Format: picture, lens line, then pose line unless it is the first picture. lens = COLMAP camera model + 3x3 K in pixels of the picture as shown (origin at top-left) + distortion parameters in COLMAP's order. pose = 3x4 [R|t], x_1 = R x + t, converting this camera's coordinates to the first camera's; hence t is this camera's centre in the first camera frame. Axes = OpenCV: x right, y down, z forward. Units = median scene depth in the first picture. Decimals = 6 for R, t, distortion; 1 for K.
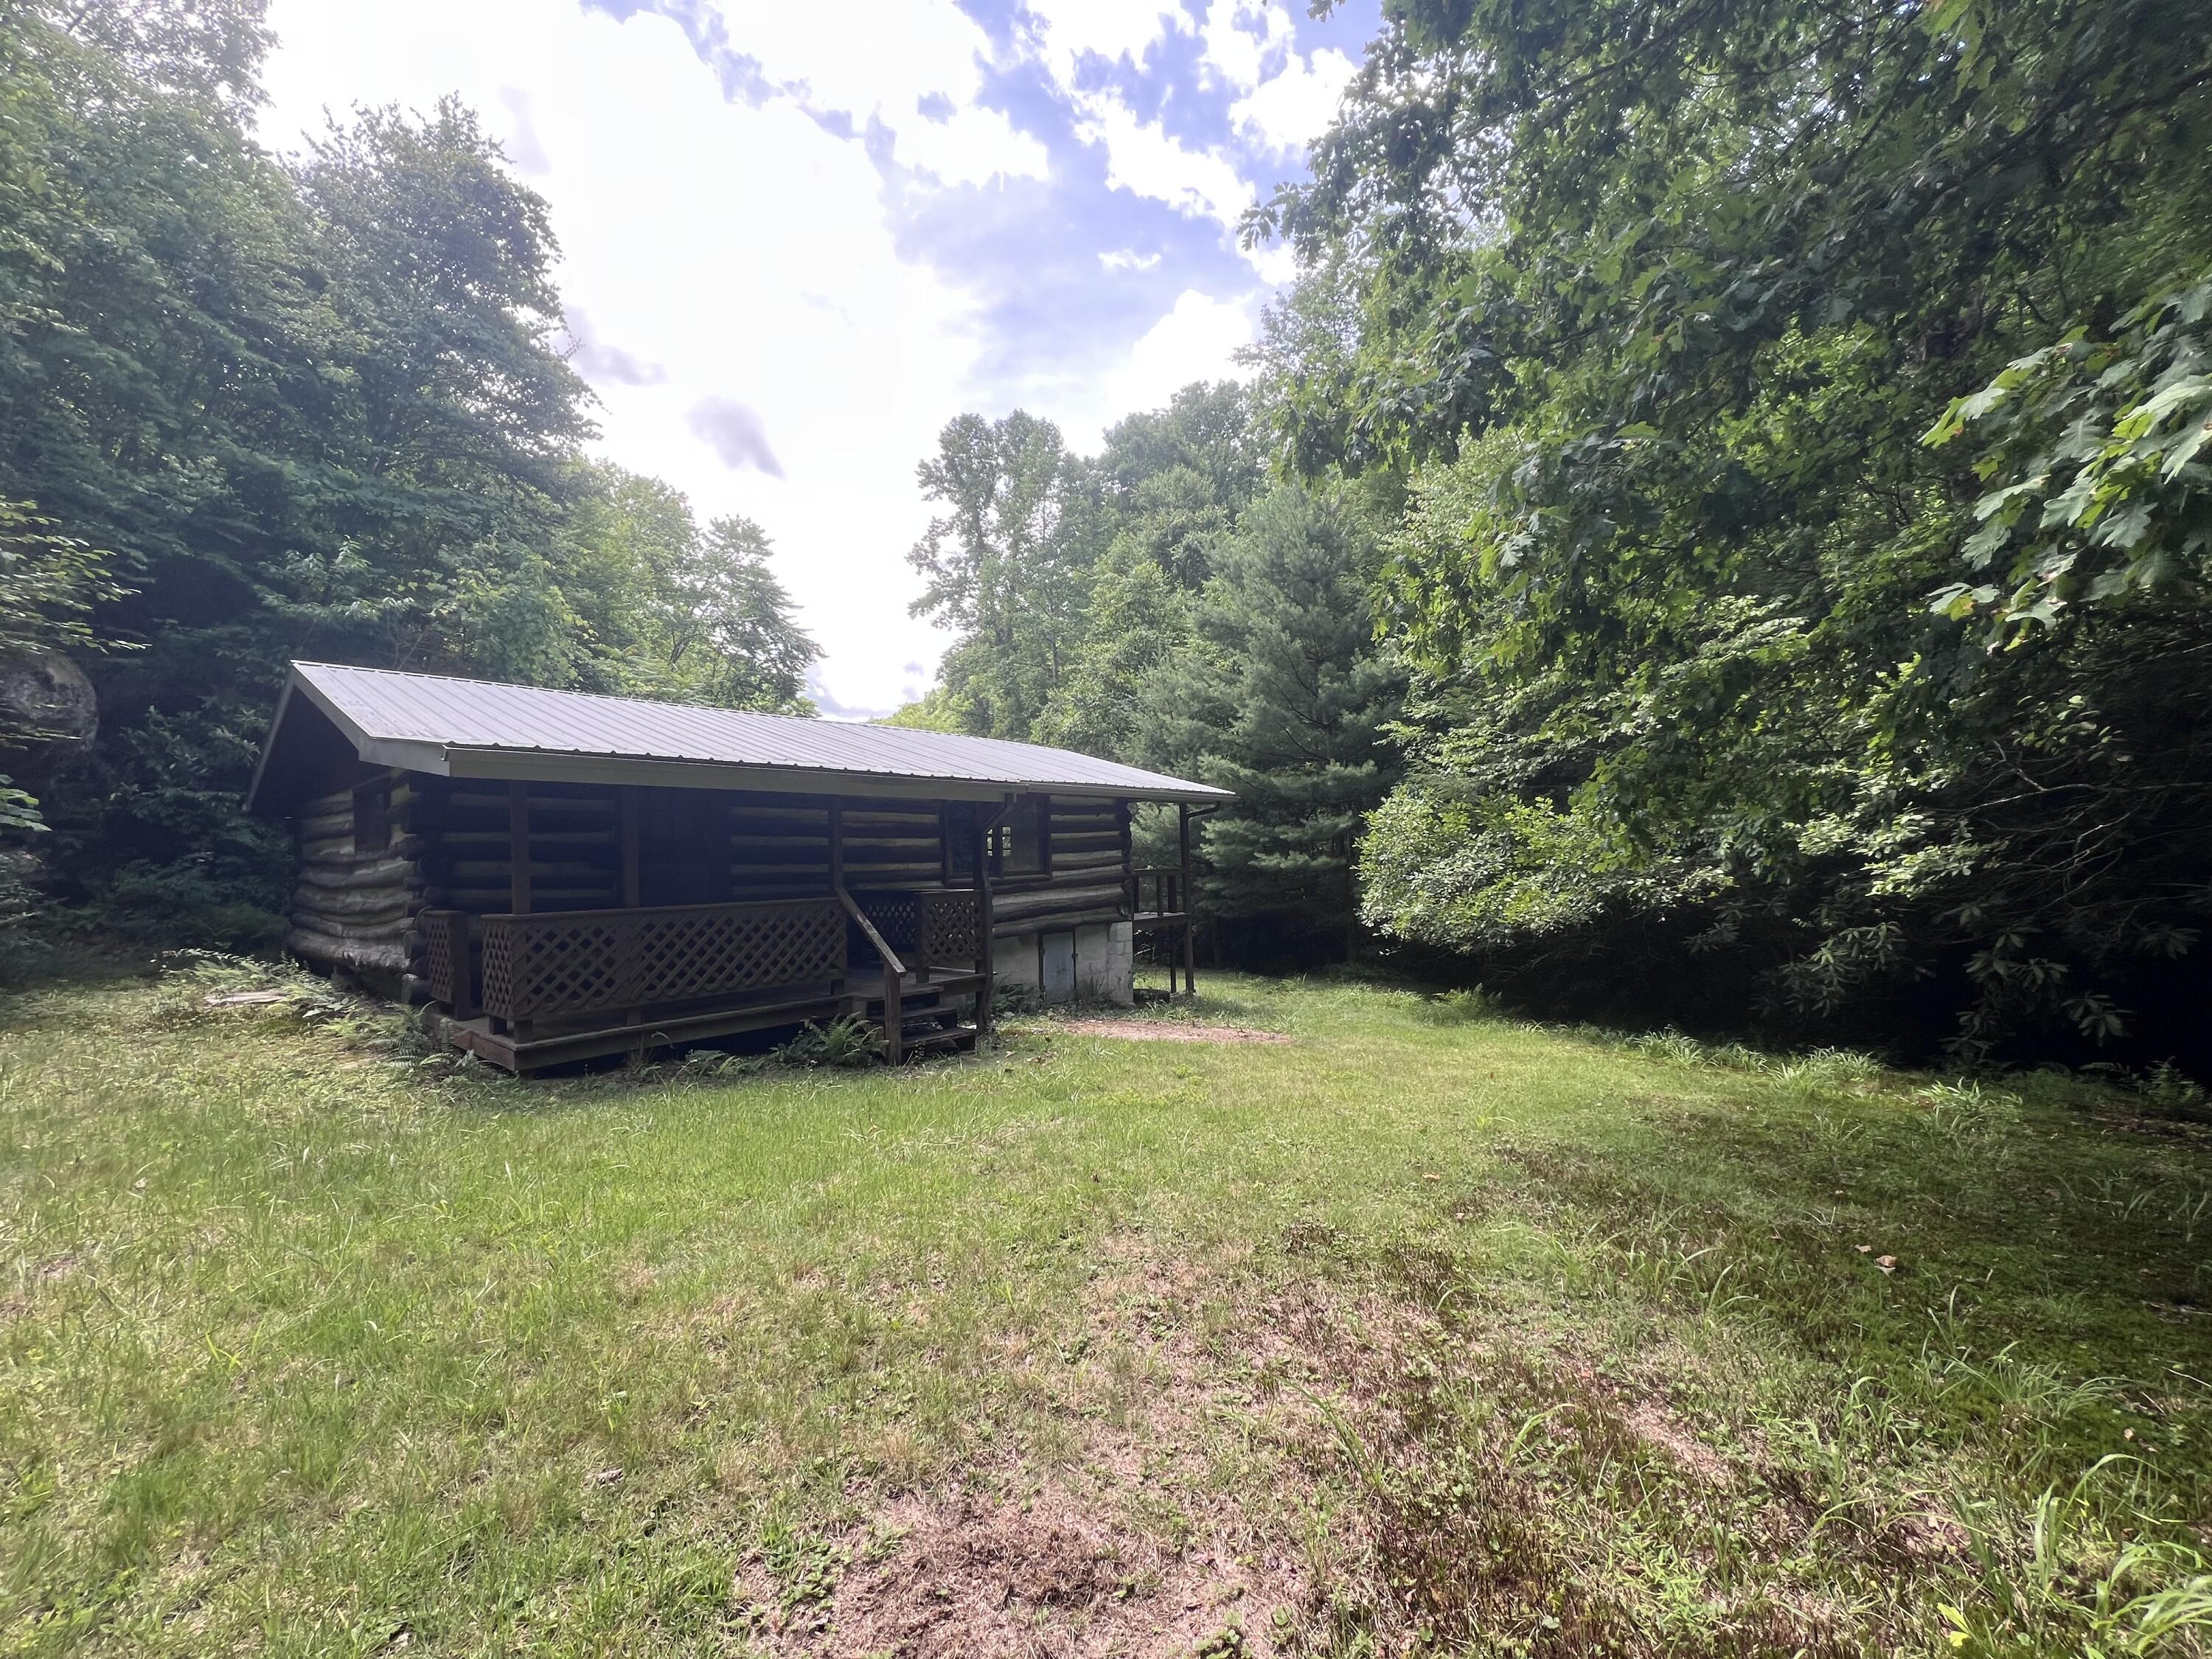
lens RADIAL K [[877.1, 0, 1107.6], [0, 877.1, 835.0], [0, 0, 1]] dist [-0.000816, 0.000370]
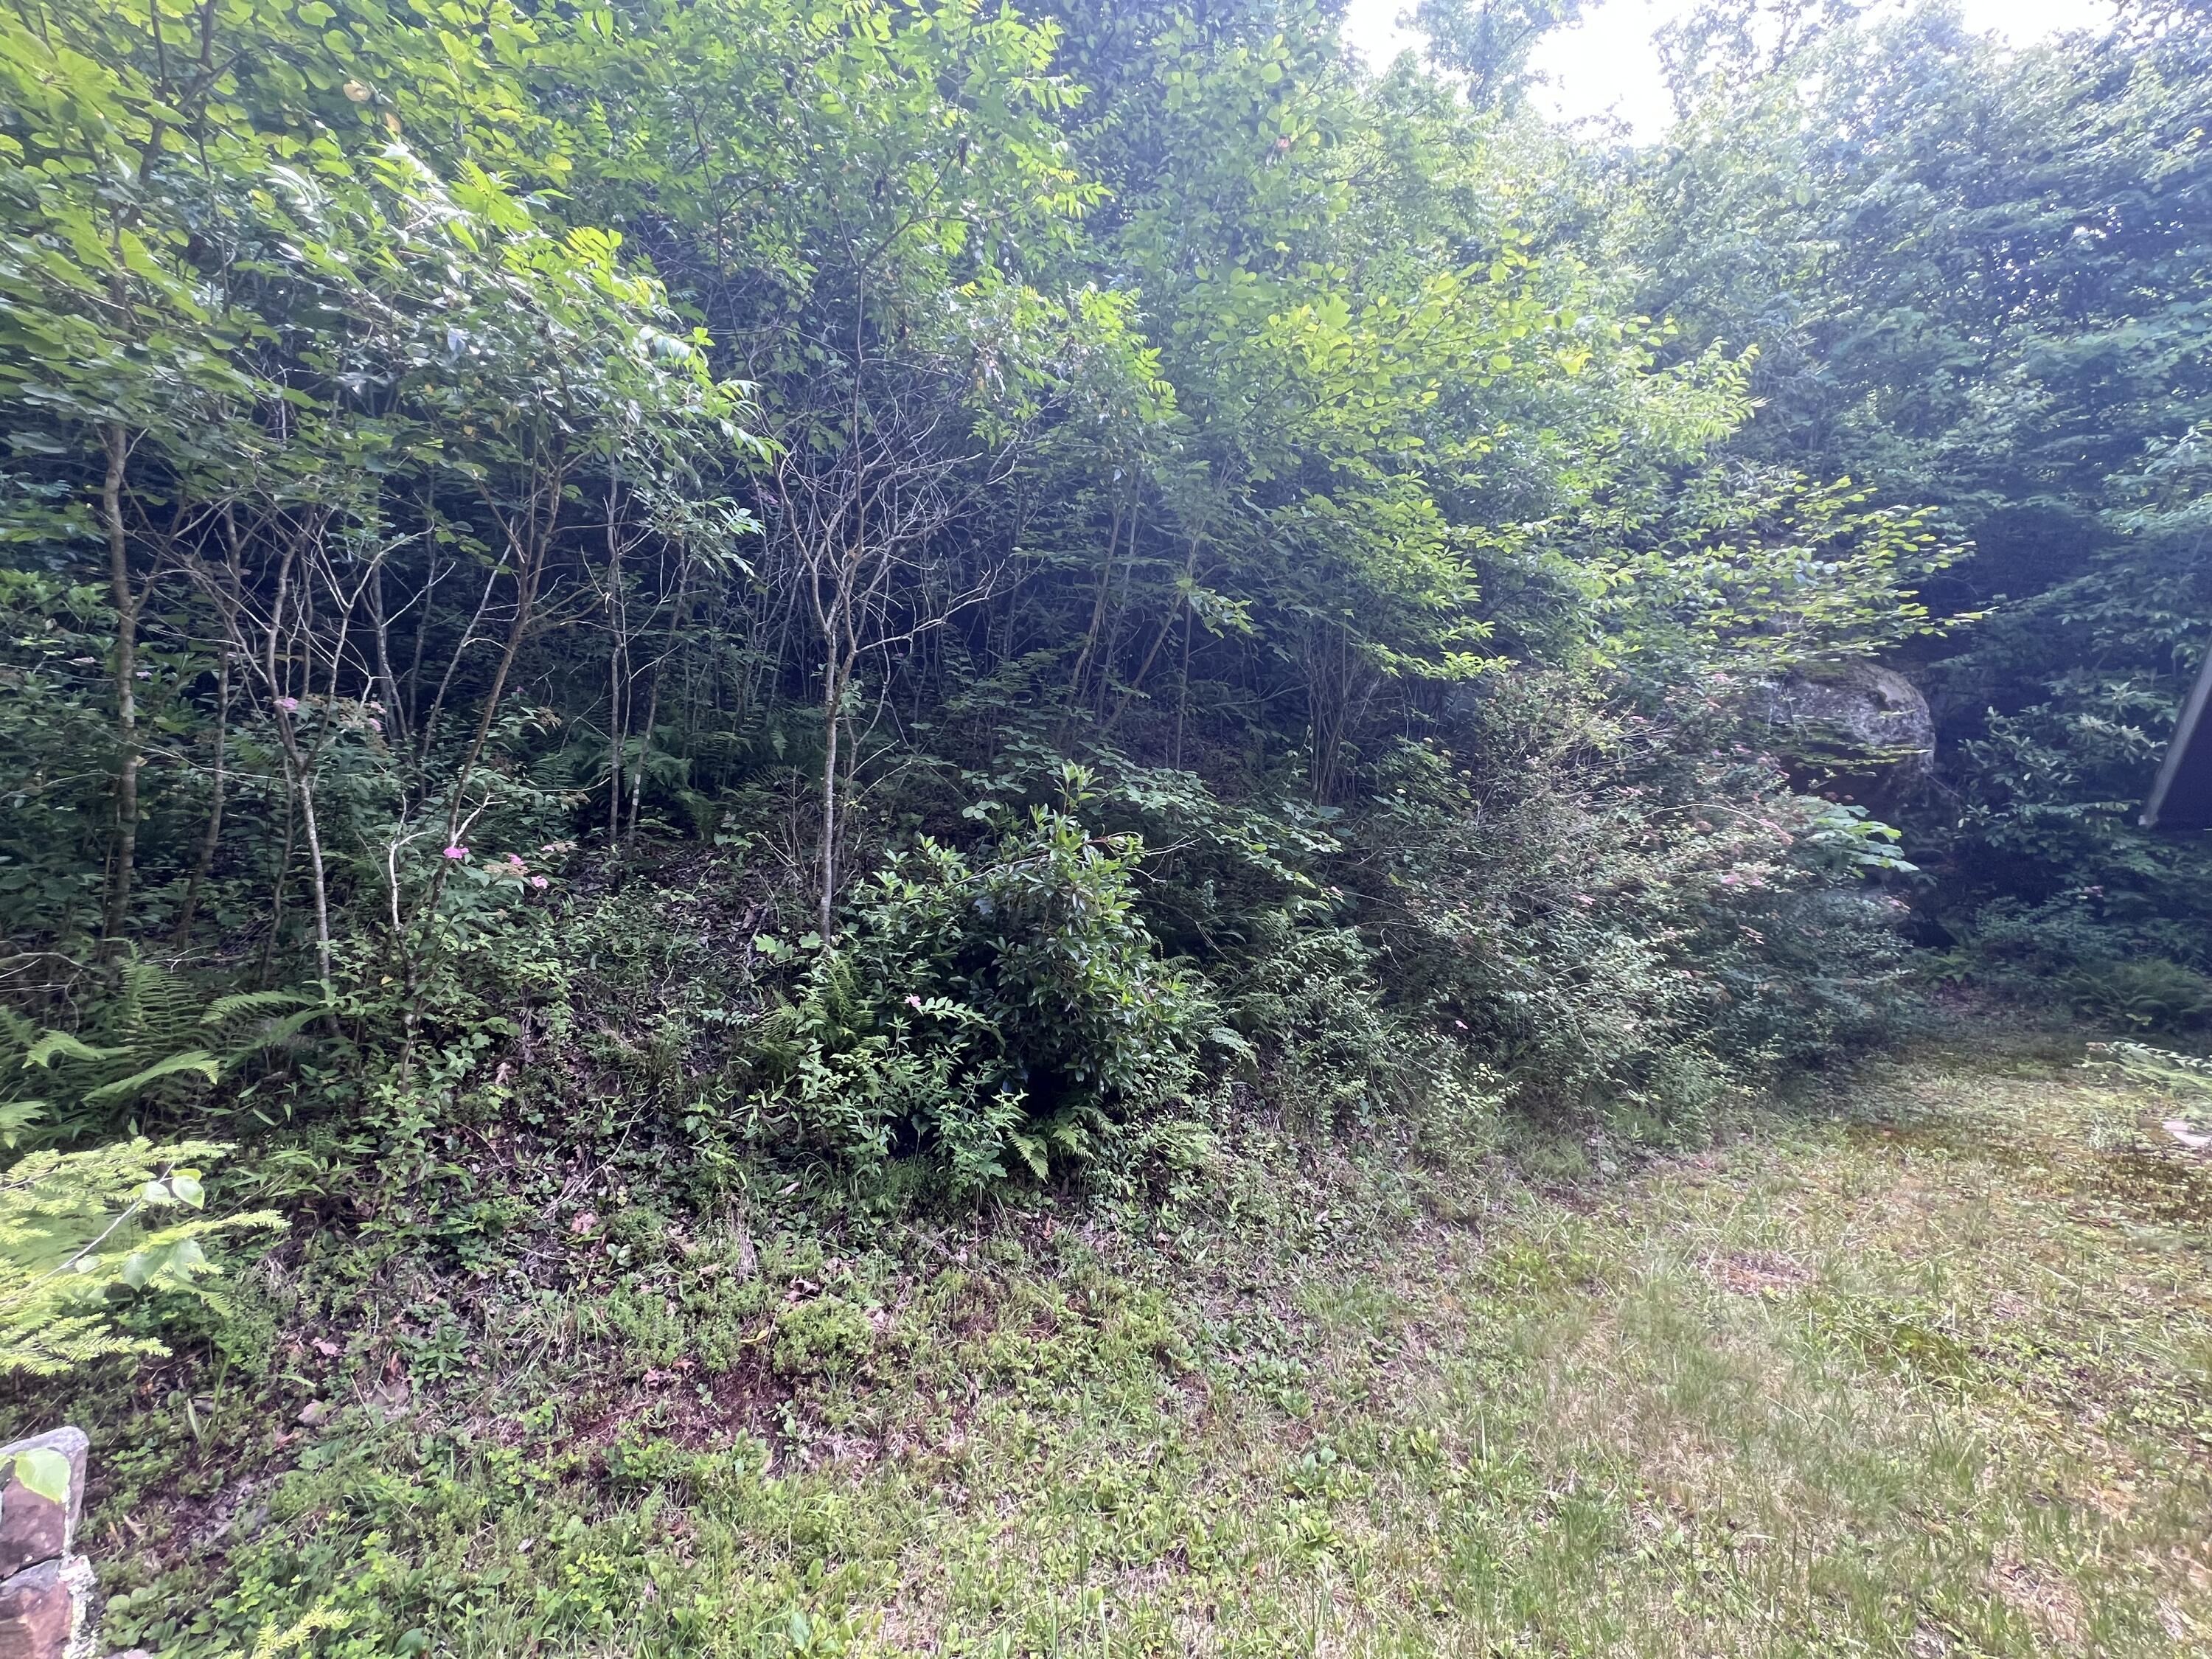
lens RADIAL K [[877.1, 0, 1107.6], [0, 877.1, 835.0], [0, 0, 1]] dist [-0.000816, 0.000370]
pose [[-0.031786, -0.082253, -0.996104, -0.175135], [0.055718, 0.994913, -0.083932, -0.004768], [0.997940, -0.058168, -0.027041, 0.132076]]
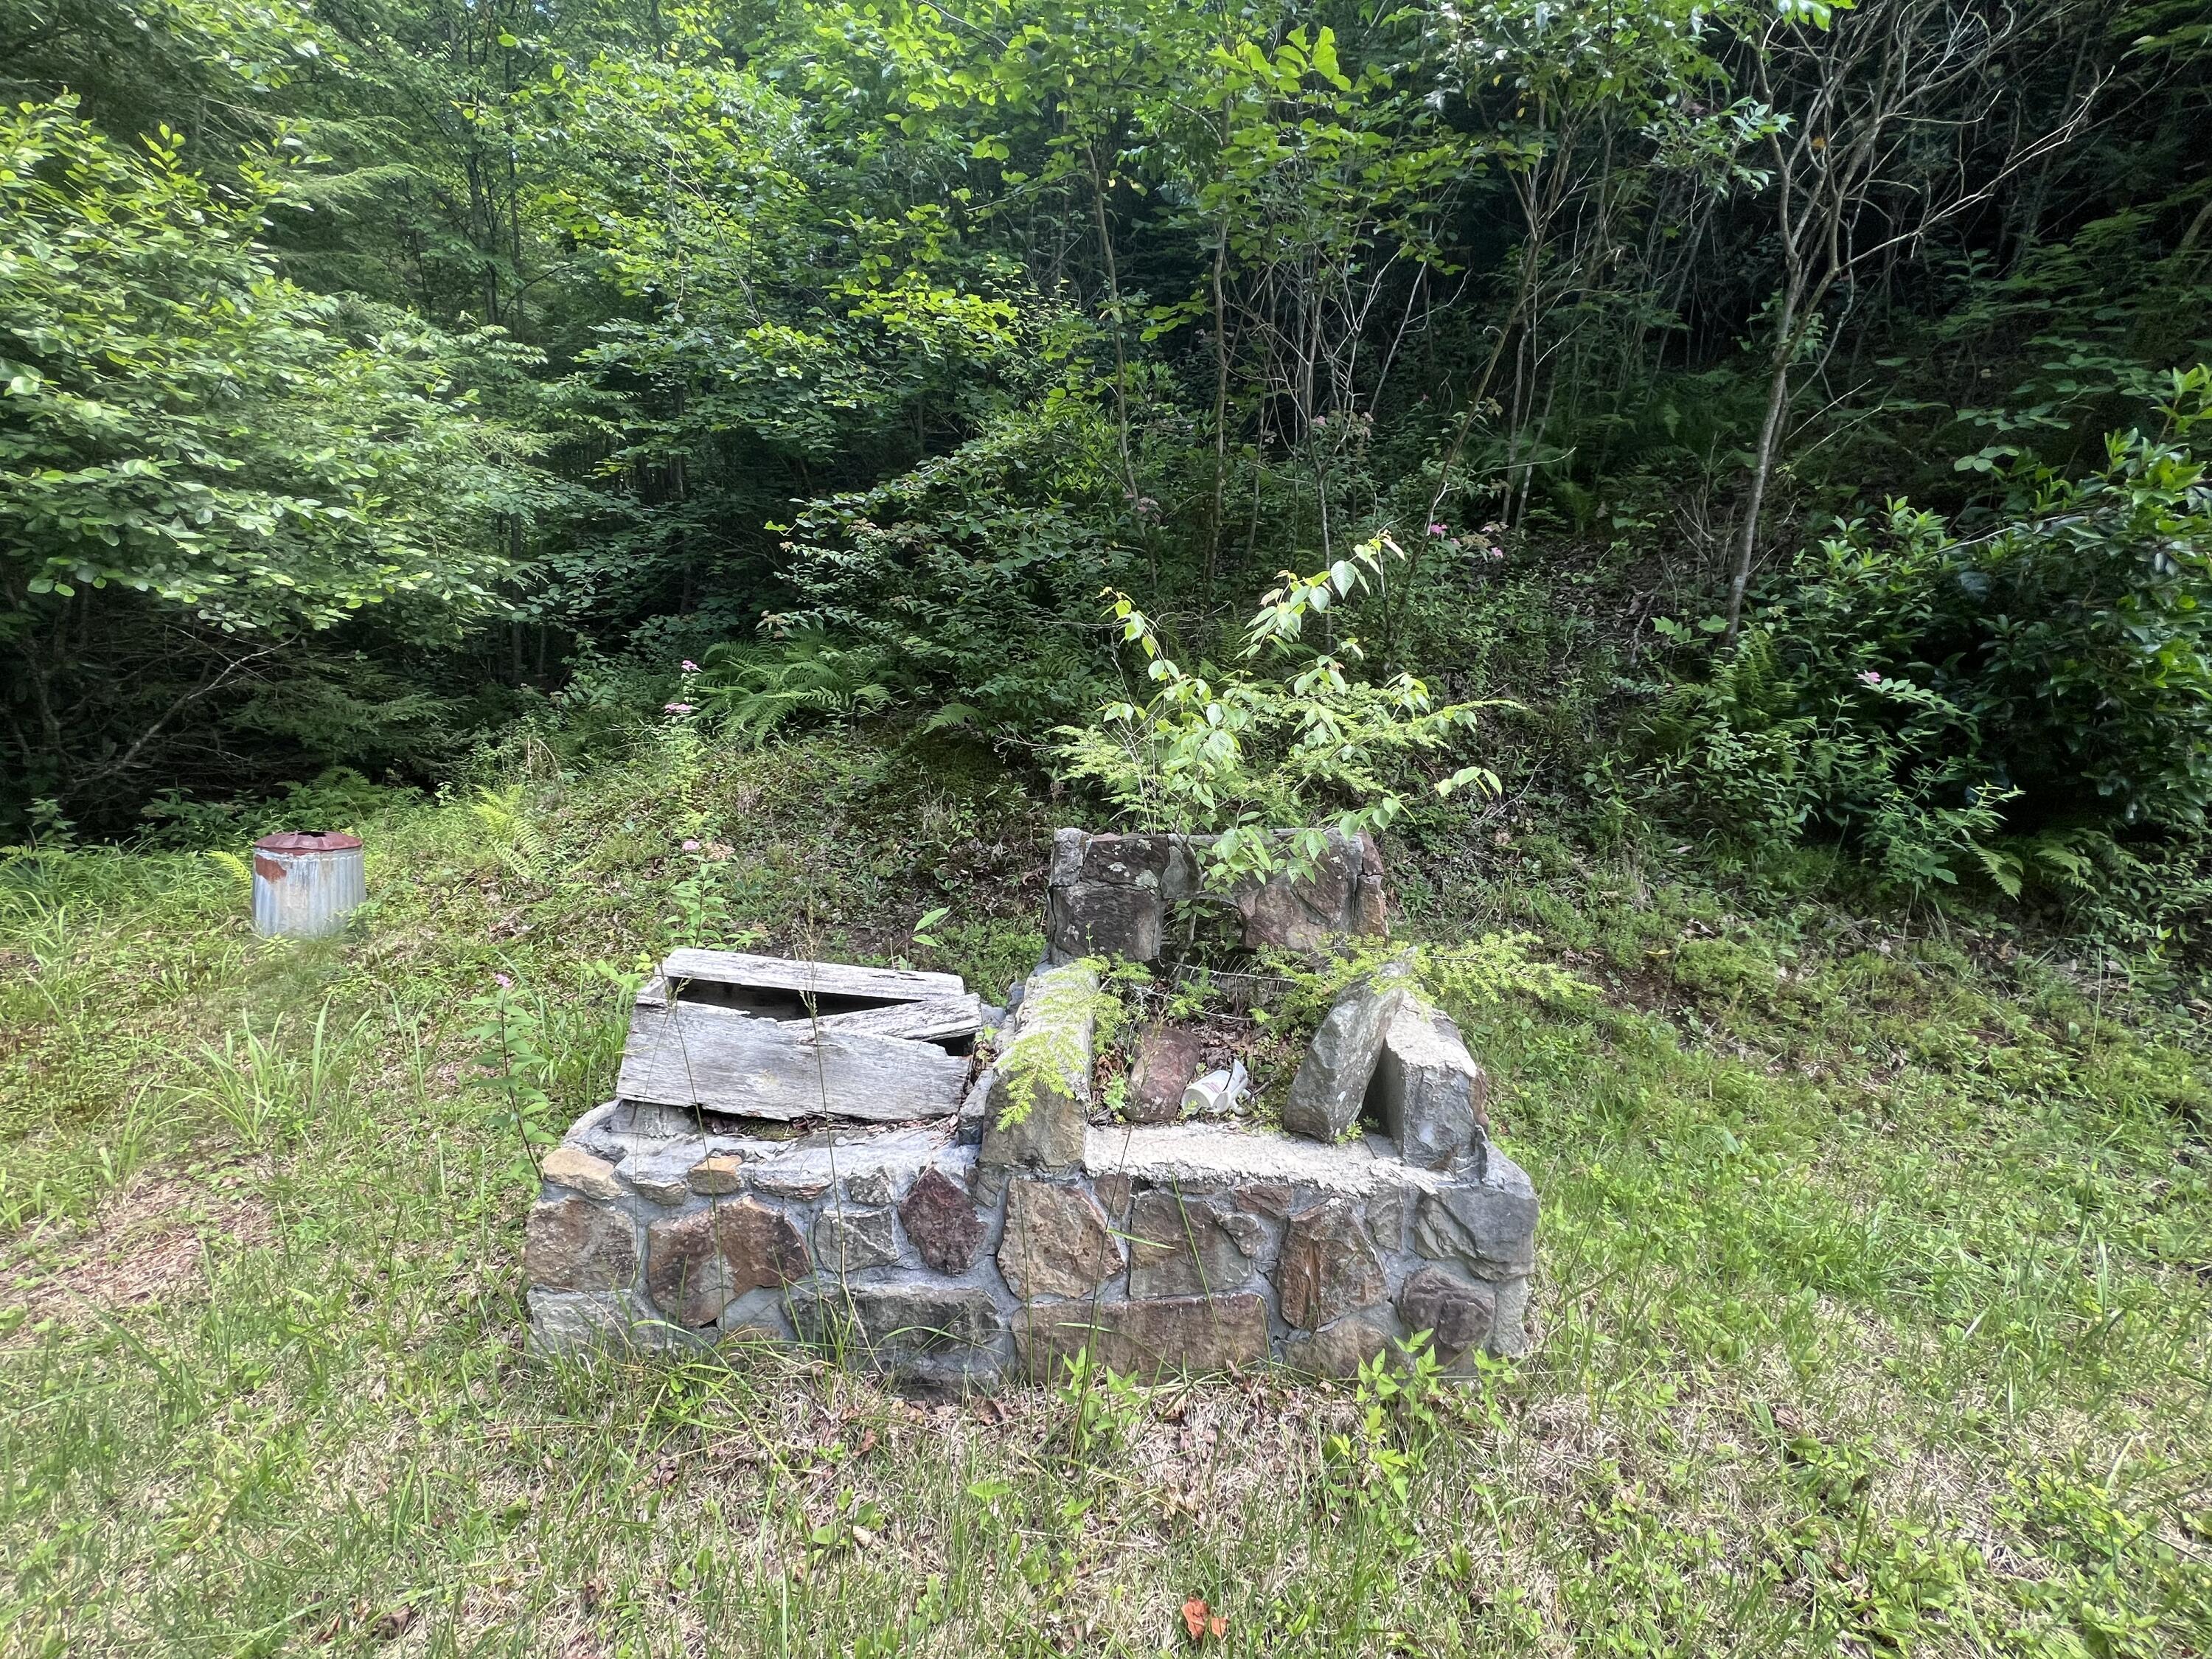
lens RADIAL K [[877.1, 0, 1107.6], [0, 877.1, 835.0], [0, 0, 1]] dist [-0.000816, 0.000370]
pose [[-0.746936, 0.132905, -0.651477, -0.141081], [0.015136, 0.982964, 0.183177, 0.007044], [0.664724, 0.126961, -0.736222, 0.117176]]
